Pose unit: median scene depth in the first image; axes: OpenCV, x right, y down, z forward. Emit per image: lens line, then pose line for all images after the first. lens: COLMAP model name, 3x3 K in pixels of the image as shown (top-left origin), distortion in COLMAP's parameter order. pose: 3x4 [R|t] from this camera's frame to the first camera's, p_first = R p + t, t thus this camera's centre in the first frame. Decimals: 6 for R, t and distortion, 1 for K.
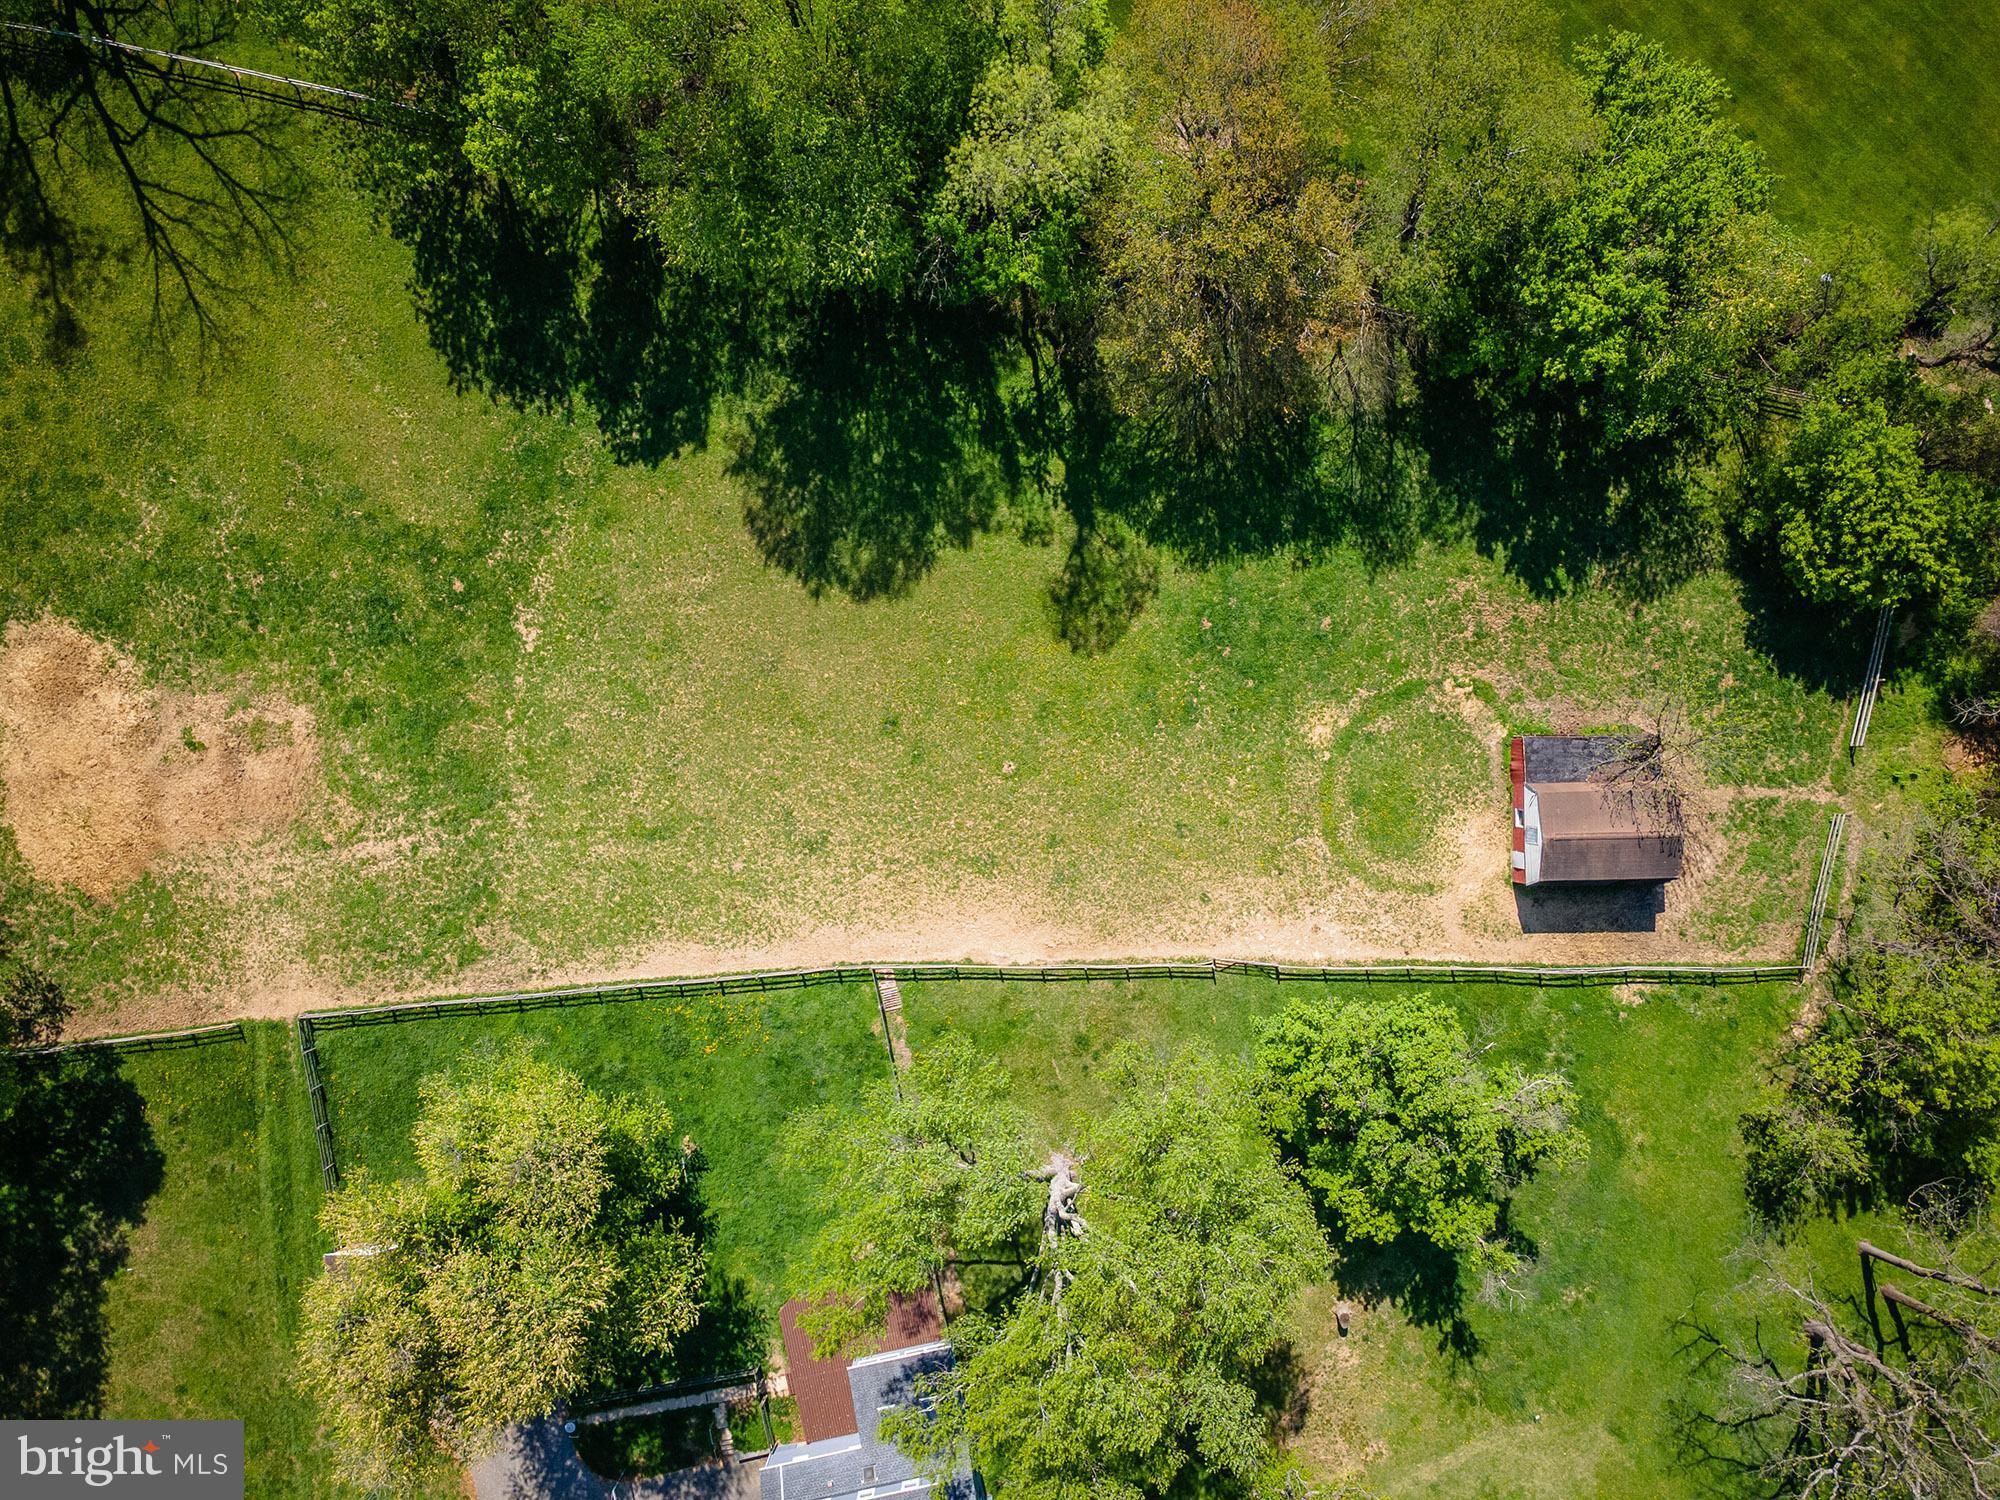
lens RADIAL K [[1477.3, 0, 1000.0], [0, 1477.3, 750.0], [0, 0, 1]] dist [0.050327, -0.002176]
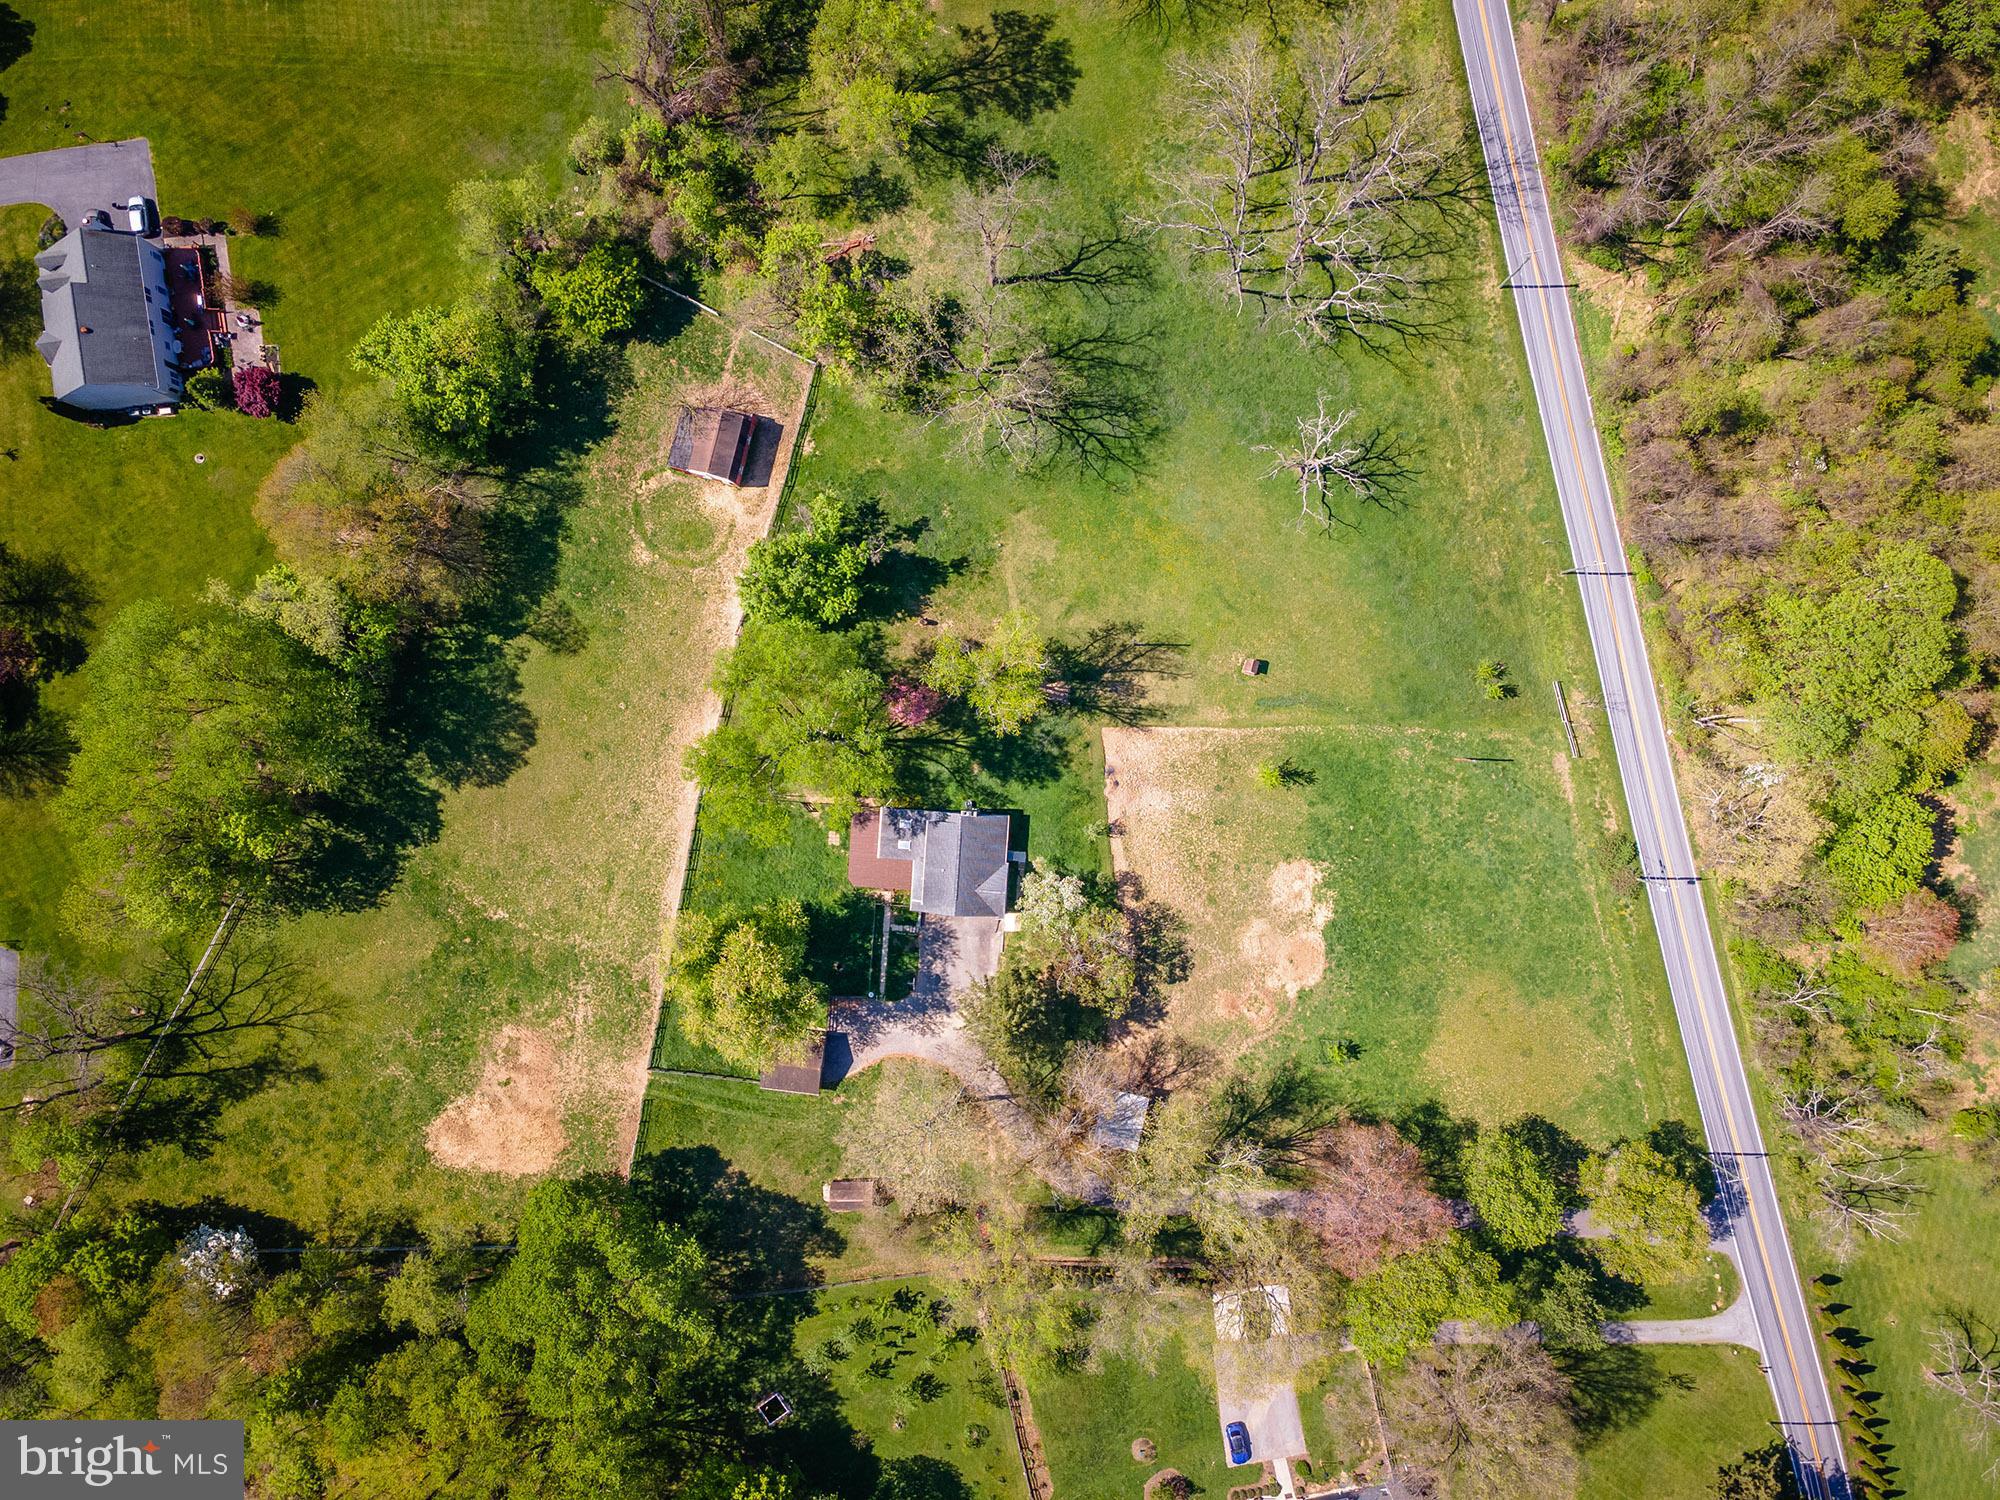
lens RADIAL K [[1398.2, 0, 1000.0], [0, 1398.2, 750.0], [0, 0, 1]] dist [0.000084, -0.000454]
pose [[0.278190, -0.960507, -0.006058, 0.102432], [0.960516, 0.278210, -0.002770, 0.538807], [0.004346, -0.005049, 0.999978, -0.936196]]
